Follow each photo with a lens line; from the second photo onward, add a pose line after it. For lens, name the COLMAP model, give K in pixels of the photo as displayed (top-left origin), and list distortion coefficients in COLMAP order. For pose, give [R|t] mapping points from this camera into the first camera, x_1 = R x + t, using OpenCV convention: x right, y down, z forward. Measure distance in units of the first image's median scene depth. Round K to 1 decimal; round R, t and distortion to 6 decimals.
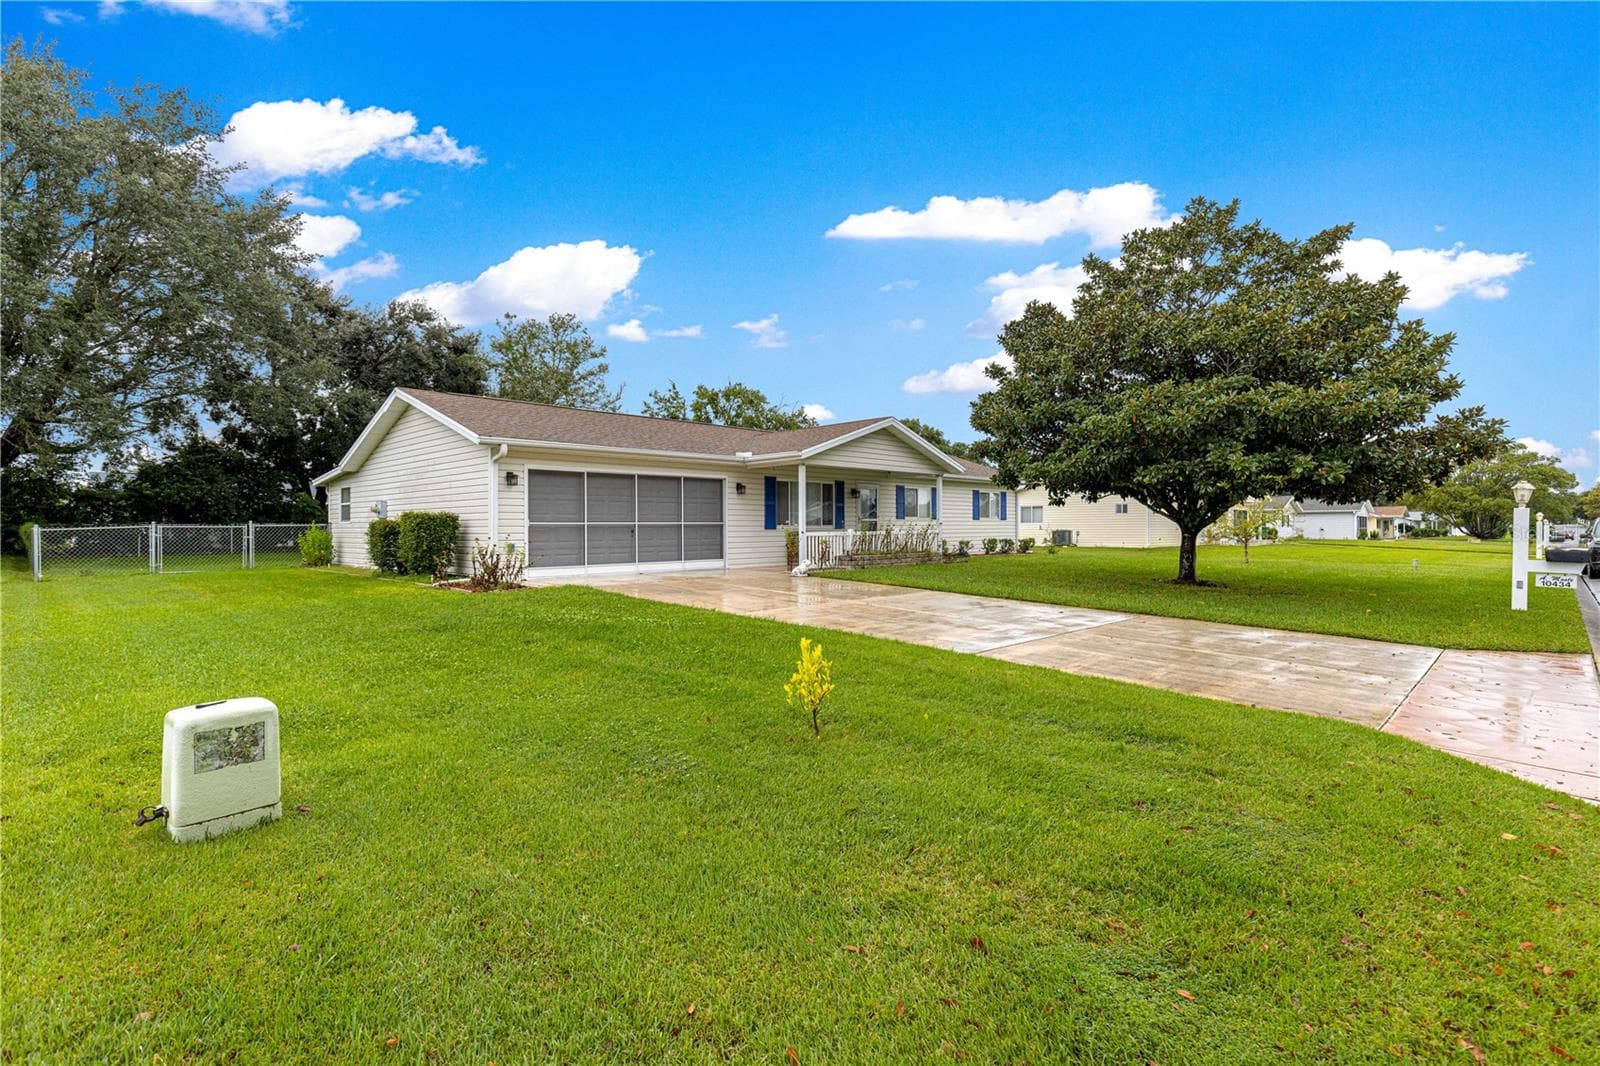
lens RADIAL K [[719.8, 0, 798.3], [0, 719.8, 530.3], [0, 0, 1]] dist [0.002717, -0.000850]
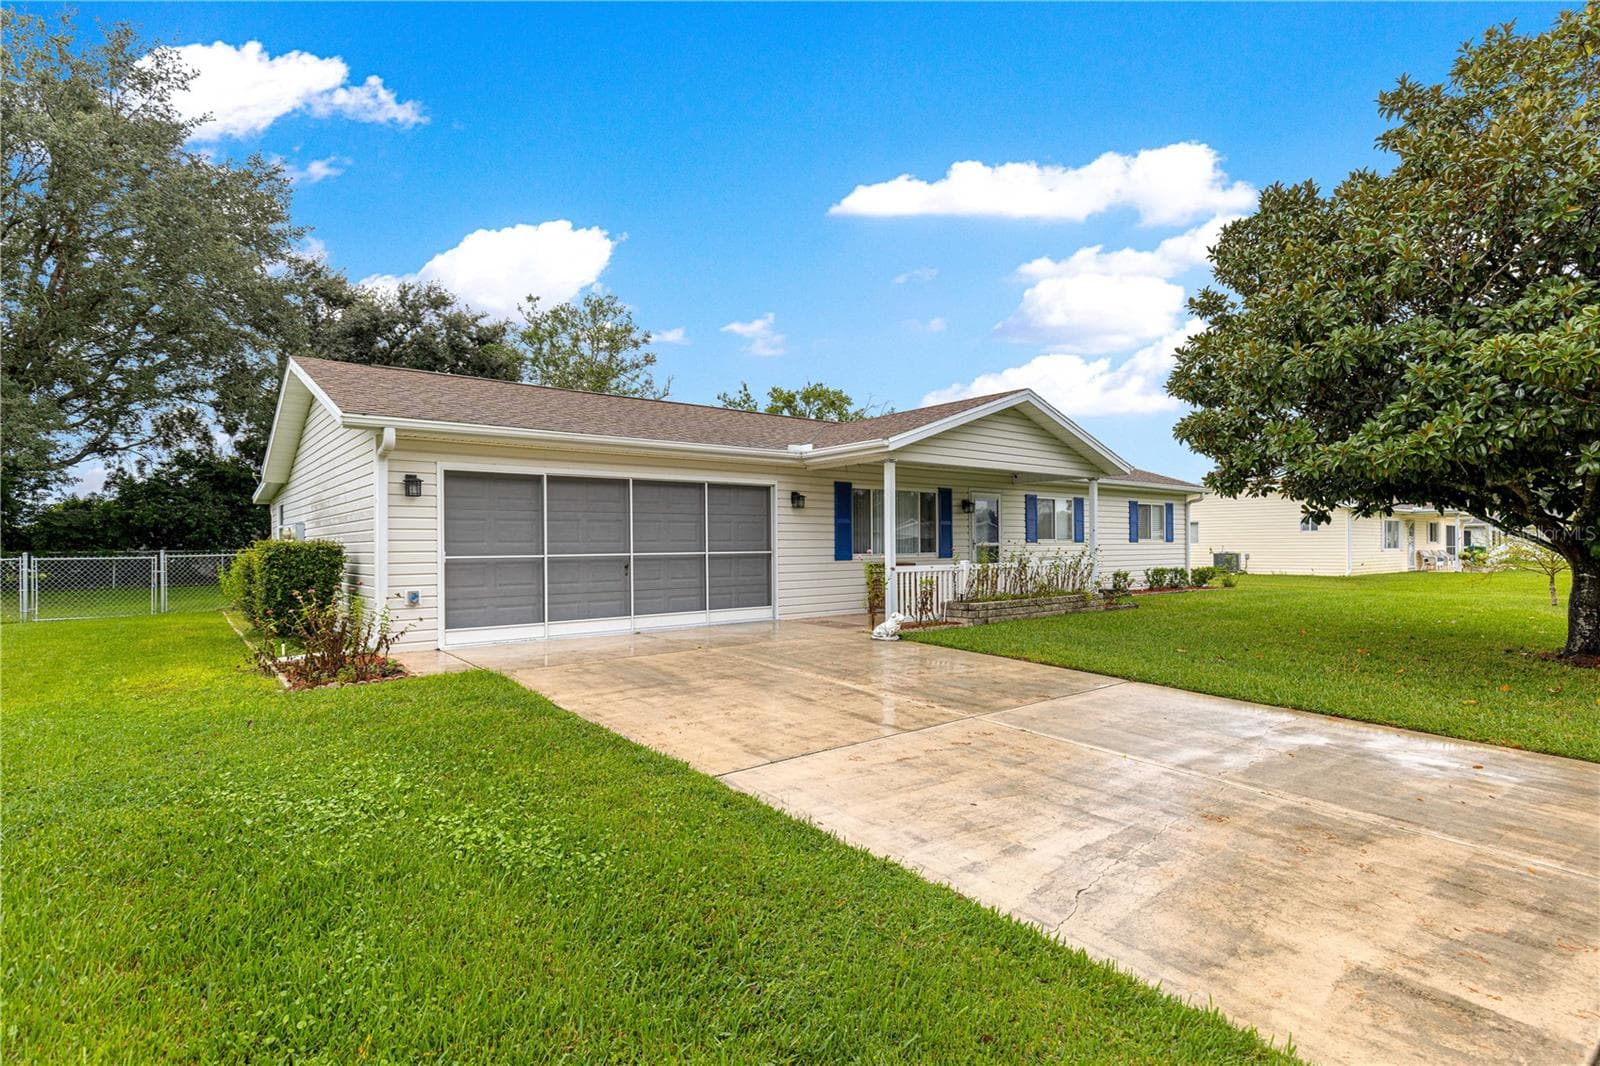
lens RADIAL K [[719.8, 0, 798.3], [0, 719.8, 530.3], [0, 0, 1]] dist [0.002717, -0.000850]
pose [[0.991859, -0.005146, -0.127237, 0.005501], [0.002187, 0.999724, -0.023387, -0.013569], [0.127322, 0.022918, 0.991597, 0.321747]]
